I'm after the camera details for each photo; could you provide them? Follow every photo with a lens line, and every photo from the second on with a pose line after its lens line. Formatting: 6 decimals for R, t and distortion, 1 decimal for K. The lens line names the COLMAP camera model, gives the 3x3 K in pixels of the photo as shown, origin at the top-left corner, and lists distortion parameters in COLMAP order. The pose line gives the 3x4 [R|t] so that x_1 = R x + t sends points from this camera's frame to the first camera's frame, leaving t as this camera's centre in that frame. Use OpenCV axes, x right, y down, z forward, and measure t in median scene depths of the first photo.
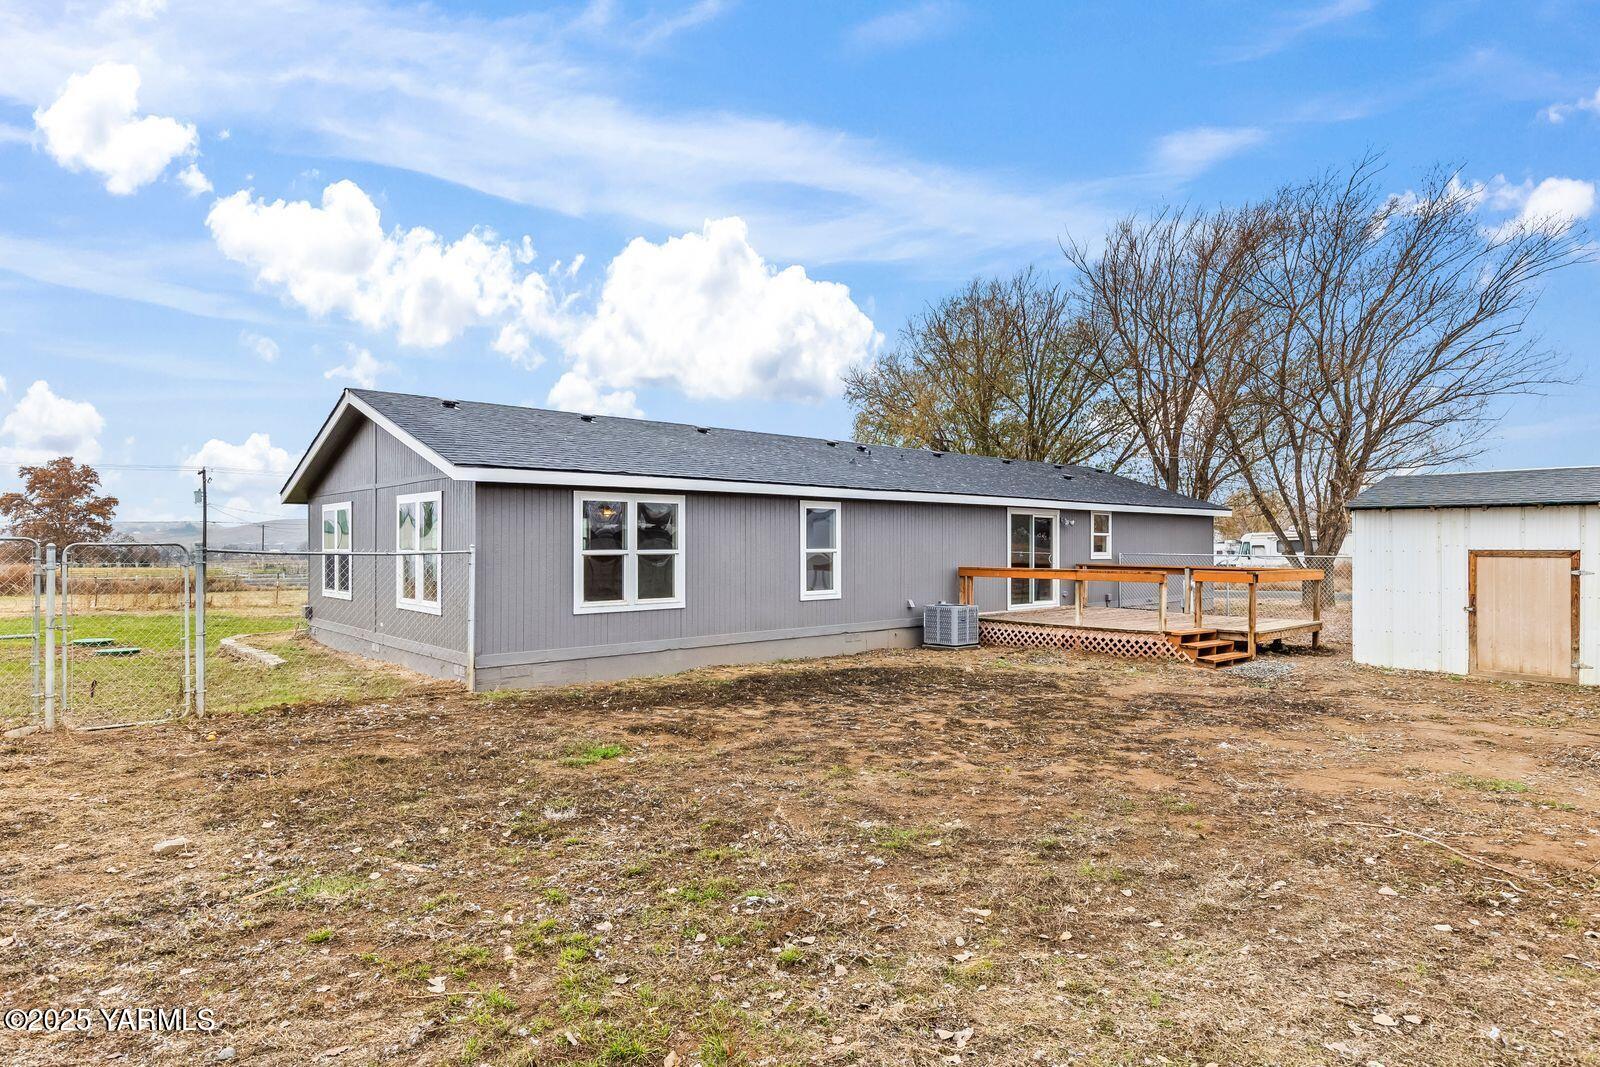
lens RADIAL K [[781.8, 0, 800.0], [0, 781.8, 533.5], [0, 0, 1]] dist [-0.001876, -0.000480]
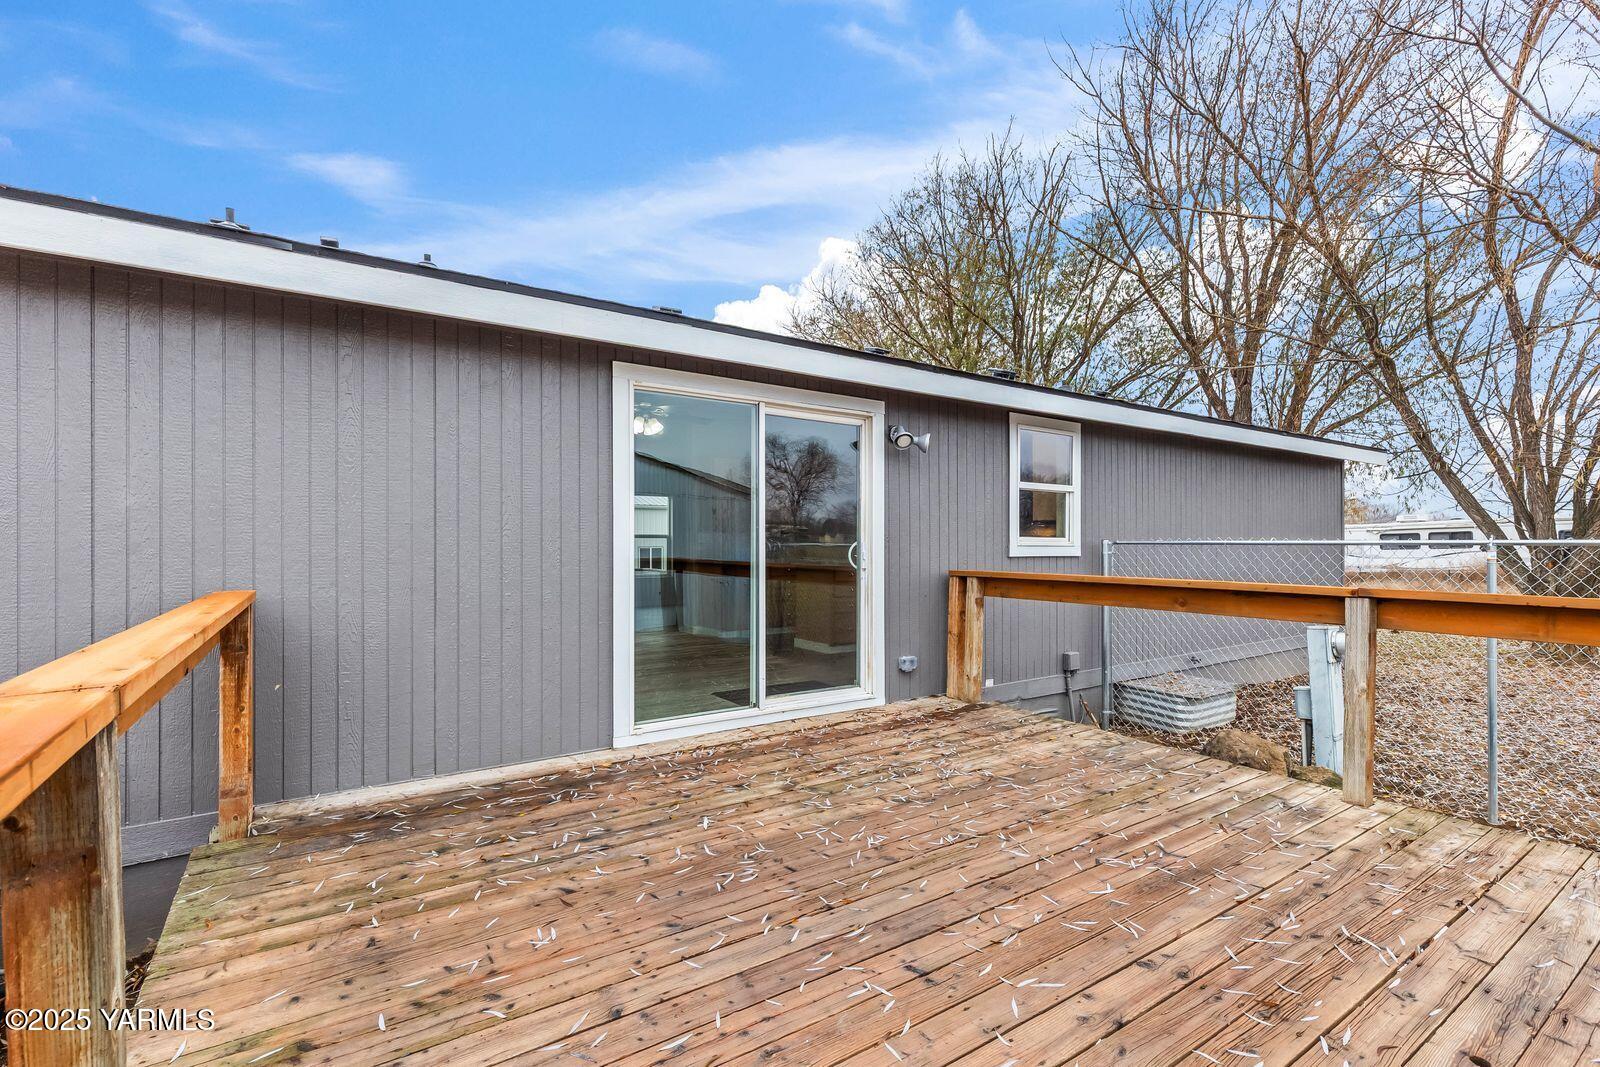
lens RADIAL K [[724.5, 0, 800.0], [0, 724.5, 533.5], [0, 0, 1]] dist [0.007968, -0.000006]
pose [[0.995621, -0.001206, -0.093472, 0.297914], [0.000689, 0.999984, -0.005557, 0.023457], [0.093478, 0.005468, 0.995606, 0.644466]]
